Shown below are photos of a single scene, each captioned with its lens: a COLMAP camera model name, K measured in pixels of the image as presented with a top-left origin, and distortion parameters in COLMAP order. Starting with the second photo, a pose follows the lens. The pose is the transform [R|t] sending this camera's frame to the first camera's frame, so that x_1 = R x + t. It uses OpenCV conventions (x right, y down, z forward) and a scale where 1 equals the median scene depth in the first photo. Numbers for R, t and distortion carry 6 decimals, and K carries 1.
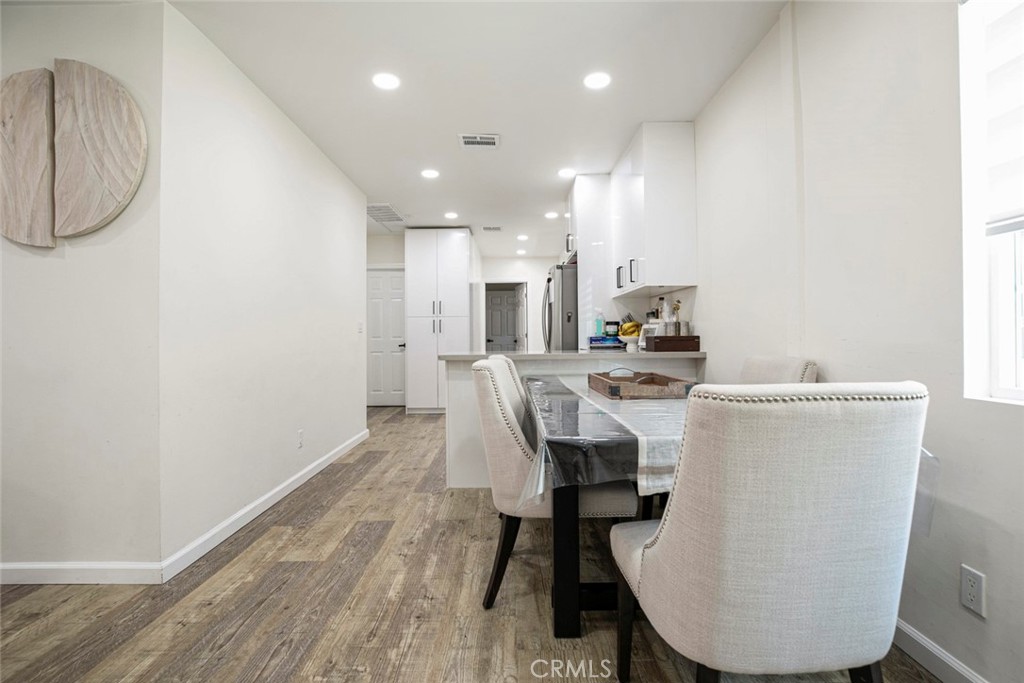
lens RADIAL K [[494.7, 0, 518.4], [0, 494.7, 338.6], [0, 0, 1]] dist [-0.047314, 0.016140]
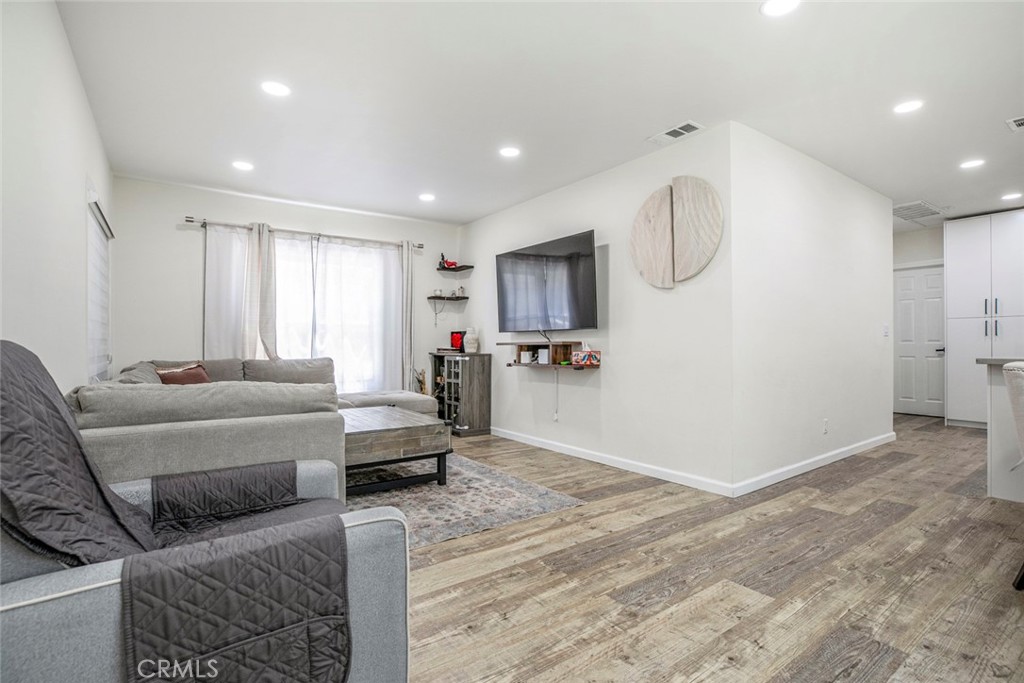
lens RADIAL K [[494.7, 0, 518.4], [0, 494.7, 338.6], [0, 0, 1]] dist [-0.047314, 0.016140]
pose [[0.569506, -0.002557, -0.821983, 0.148857], [-0.003636, 0.999978, -0.005630, 0.002873], [0.821979, 0.006195, 0.569484, -0.425023]]
